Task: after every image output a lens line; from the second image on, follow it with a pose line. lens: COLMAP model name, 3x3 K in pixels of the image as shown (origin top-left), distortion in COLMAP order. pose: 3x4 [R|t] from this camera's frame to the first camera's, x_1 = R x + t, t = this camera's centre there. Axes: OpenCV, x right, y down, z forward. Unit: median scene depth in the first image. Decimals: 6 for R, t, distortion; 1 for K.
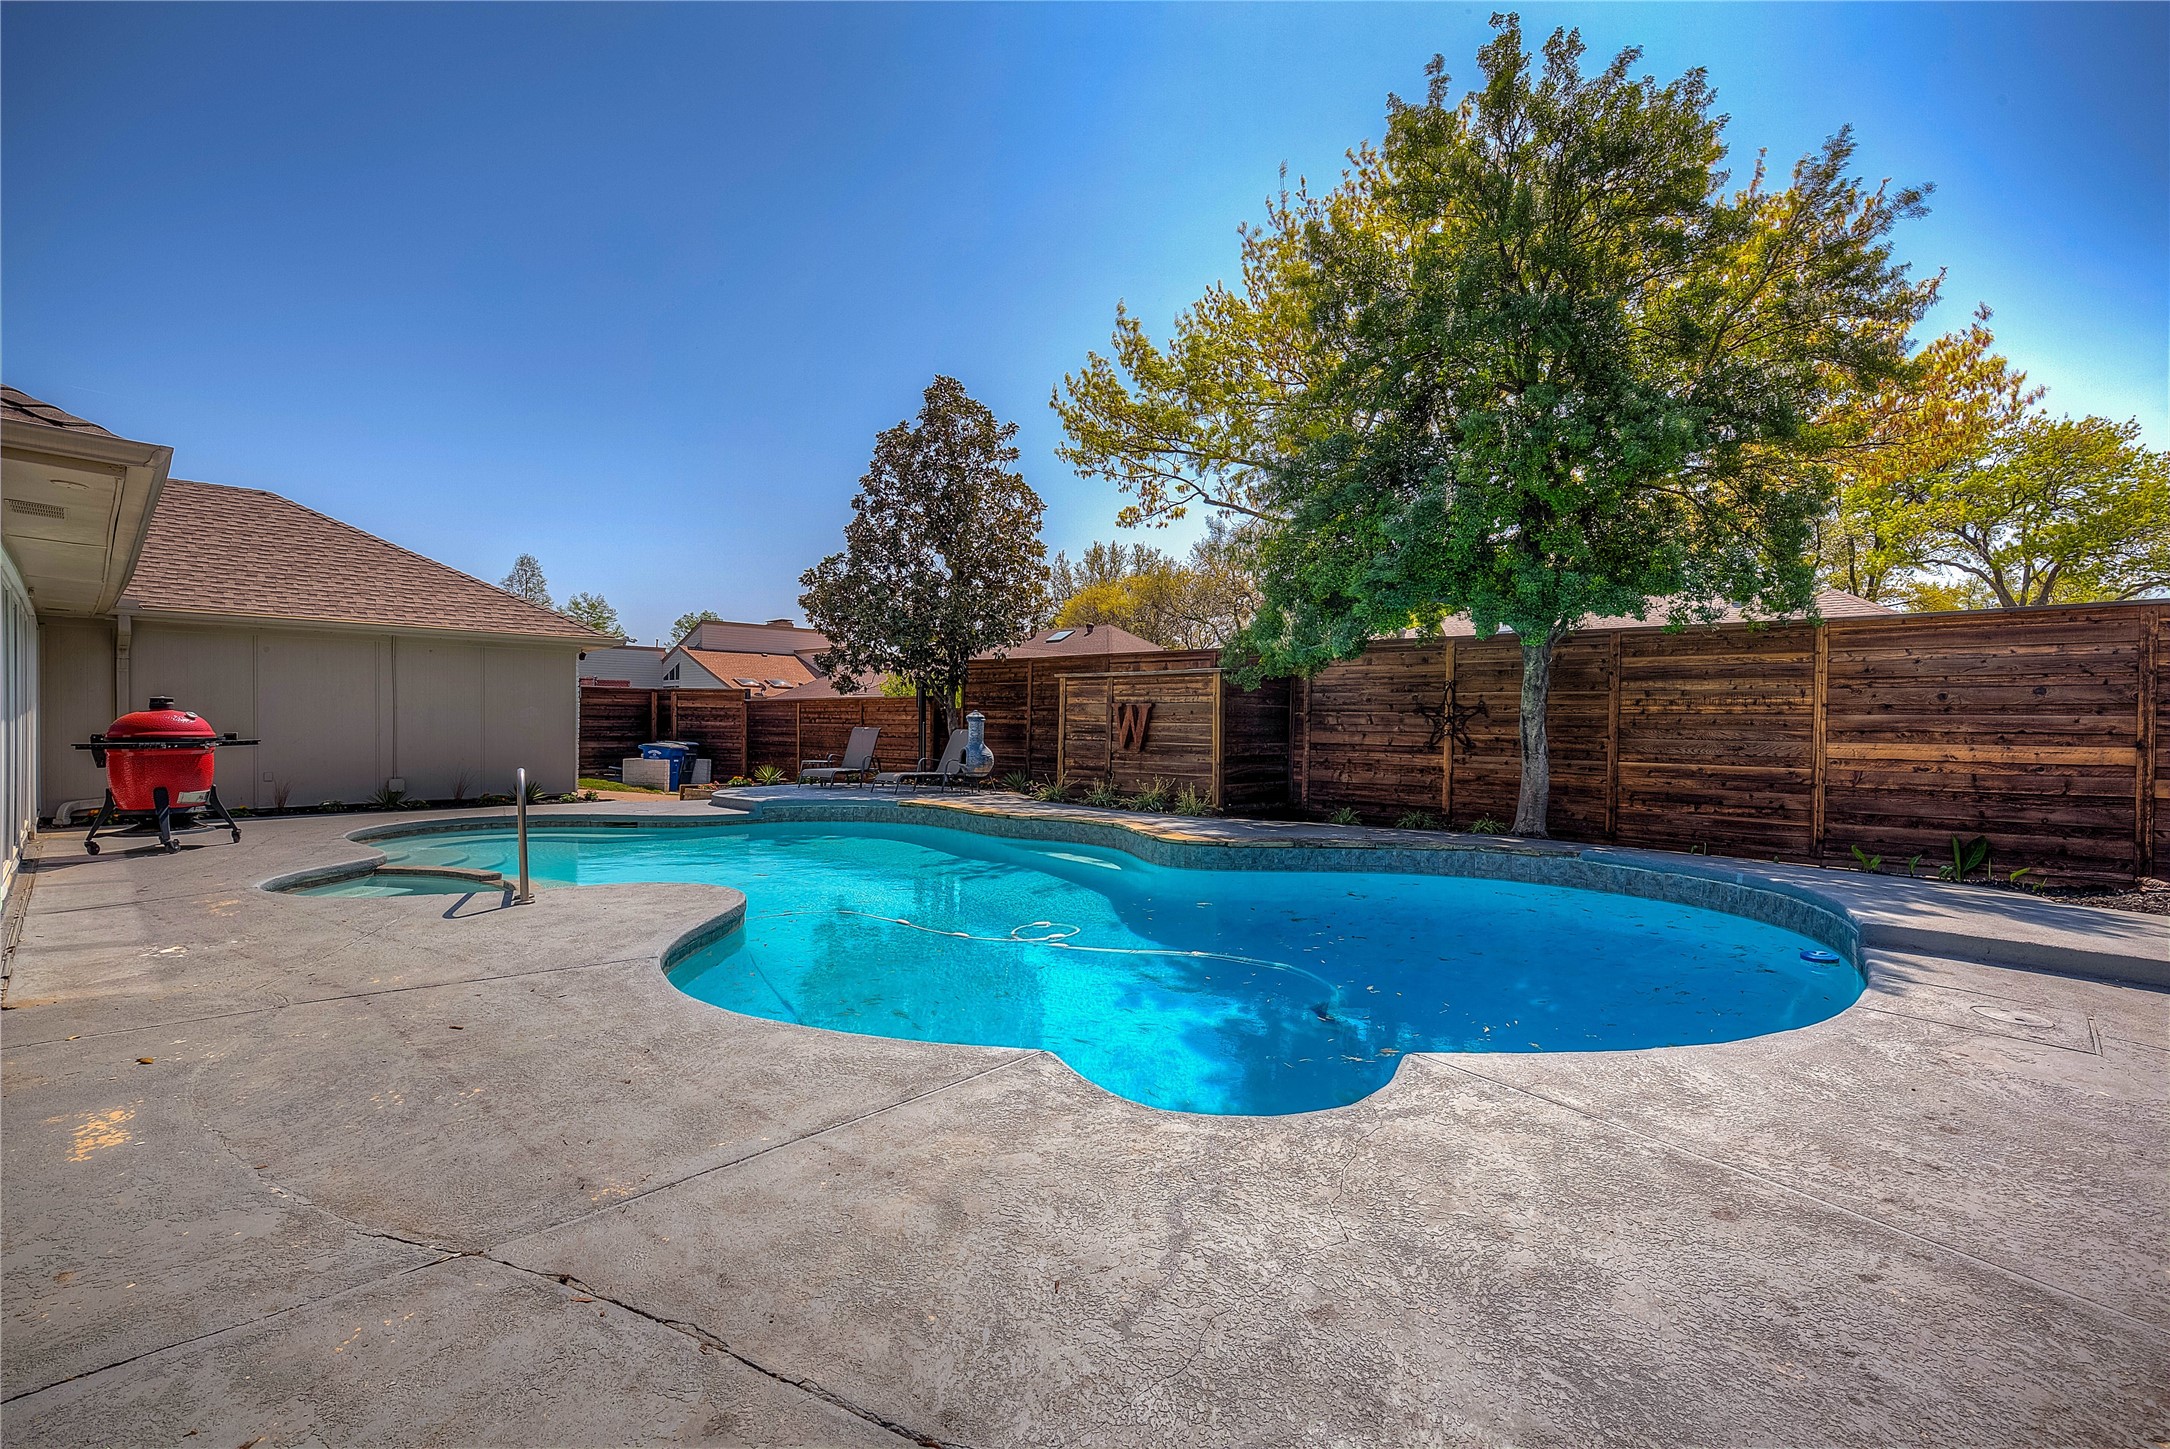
lens RADIAL K [[1001.3, 0, 1091.2], [0, 1001.3, 744.7], [0, 0, 1]] dist [-0.002358, 0.000797]
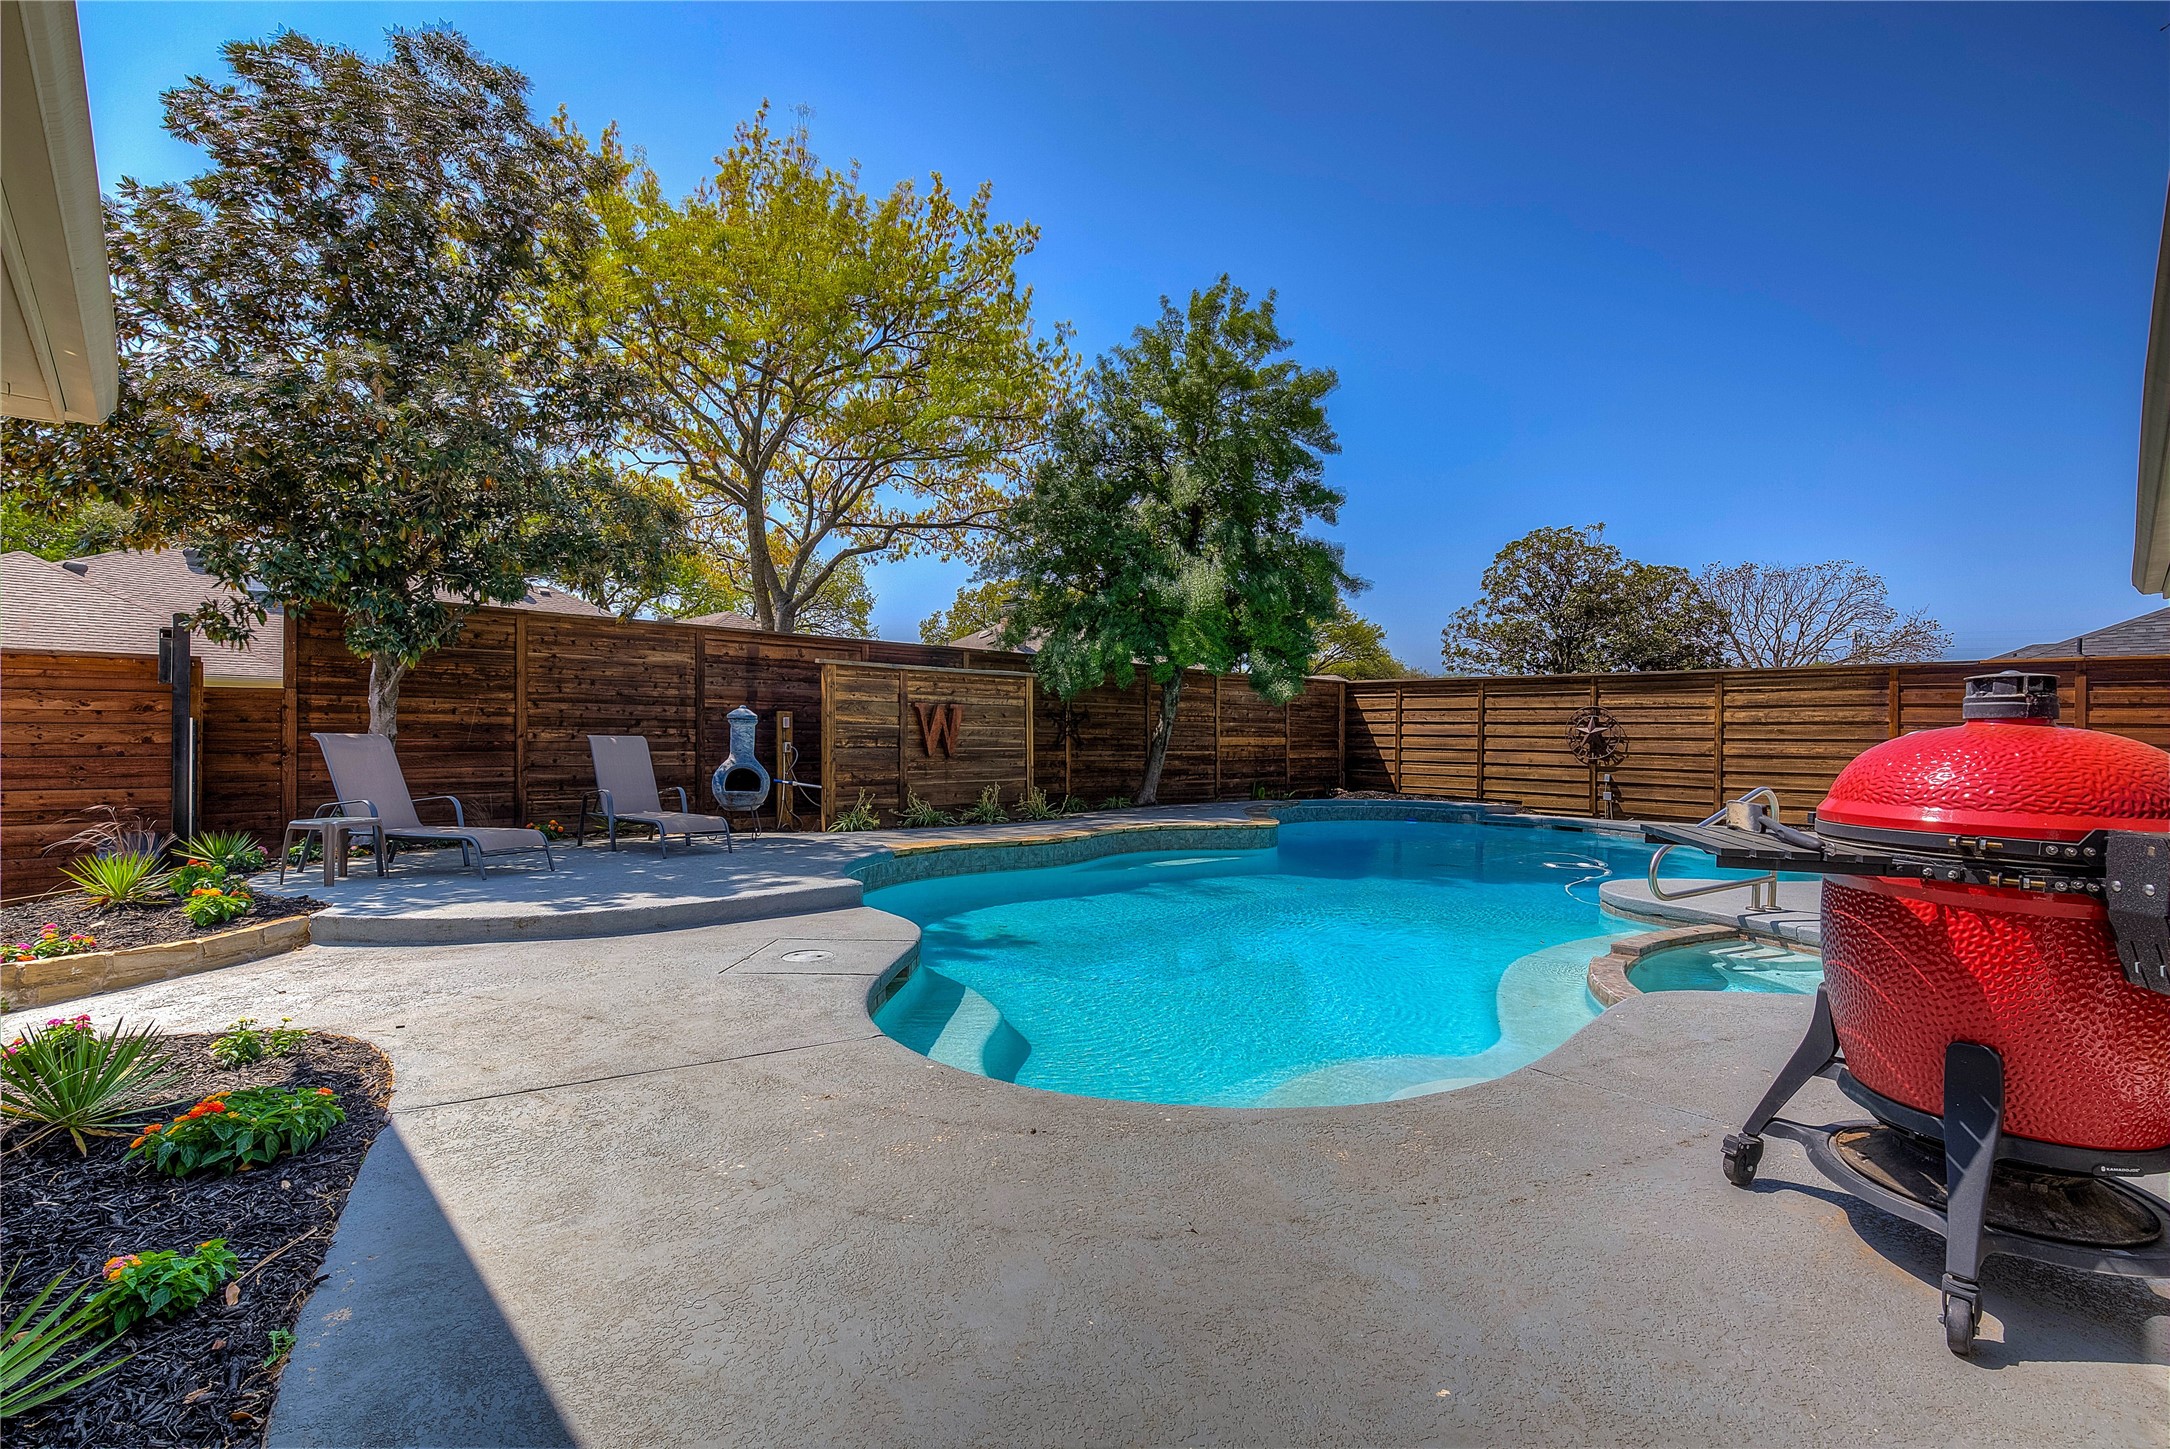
lens RADIAL K [[983.0, 0, 1094.2], [0, 983.0, 734.9], [0, 0, 1]] dist [-0.000781, 0.000257]
pose [[0.029310, -0.014438, 0.999466, -0.890525], [0.009194, 0.999857, 0.014174, -0.027531], [-0.999528, 0.008773, 0.029438, 0.931935]]
